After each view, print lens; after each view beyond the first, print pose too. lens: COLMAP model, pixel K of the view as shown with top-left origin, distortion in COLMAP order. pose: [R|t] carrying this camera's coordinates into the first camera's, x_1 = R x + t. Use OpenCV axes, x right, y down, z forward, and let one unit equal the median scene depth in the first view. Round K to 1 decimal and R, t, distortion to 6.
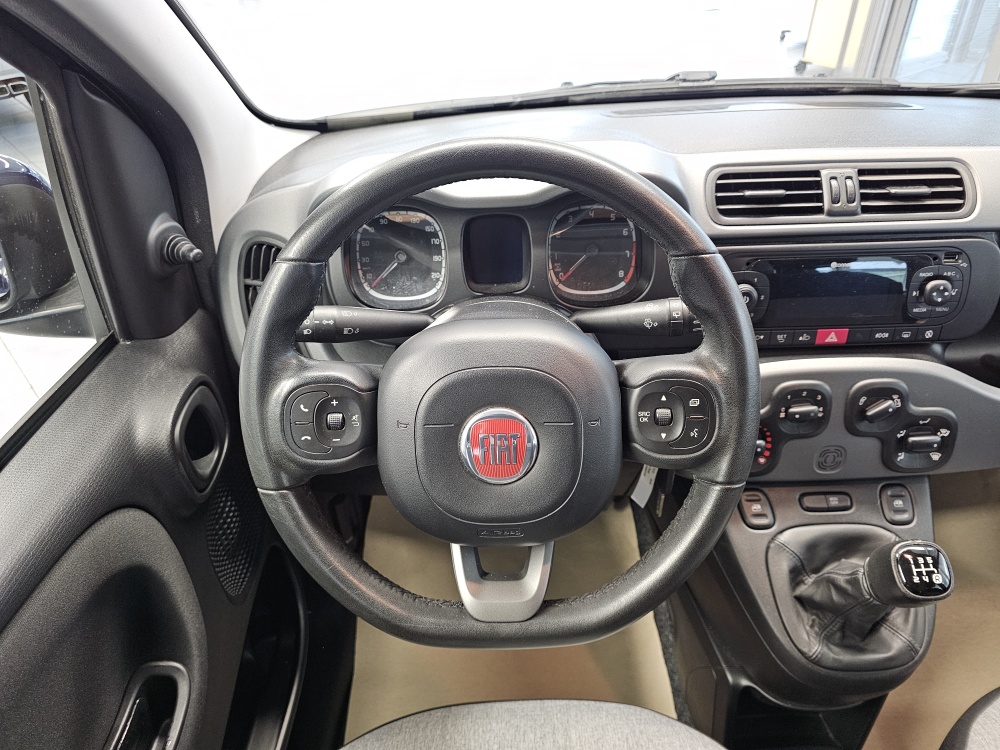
lens RADIAL K [[671.5, 0, 505.3], [0, 671.5, 373.6], [0, 0, 1]] dist [0.041114, -0.032574]
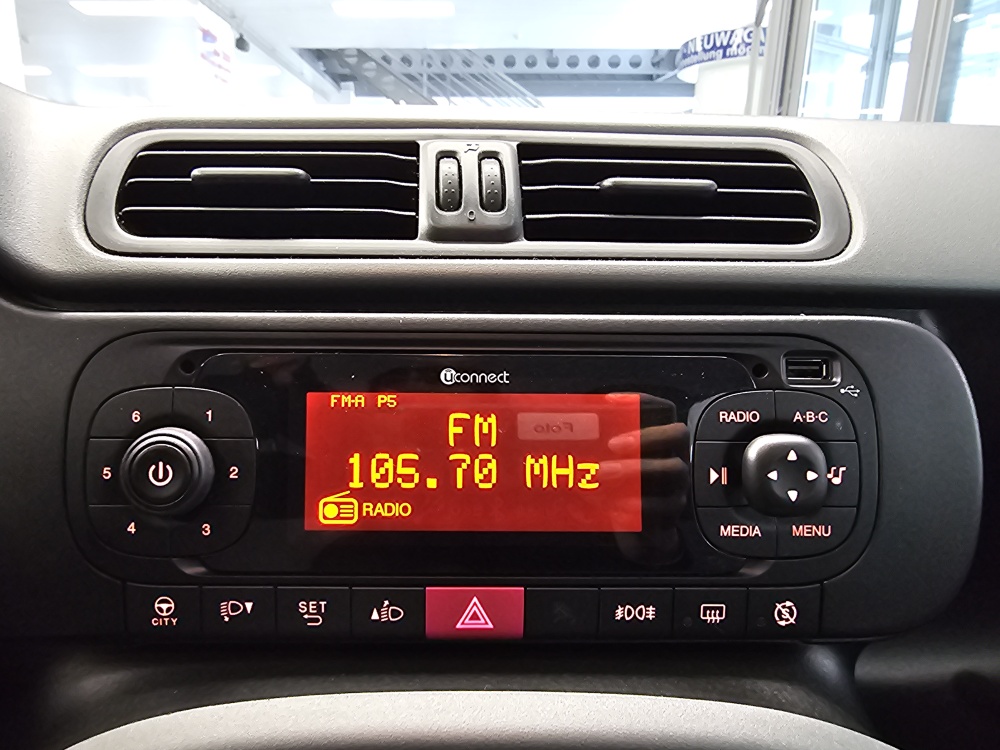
lens RADIAL K [[662.8, 0, 444.2], [0, 662.8, 380.0], [0, 0, 1]] dist [0.006771, -0.001574]
pose [[0.999598, 0.028043, -0.004284, 0.475996], [-0.027678, 0.930945, -0.364108, -0.043498], [-0.006223, 0.364080, 0.931347, 0.694742]]
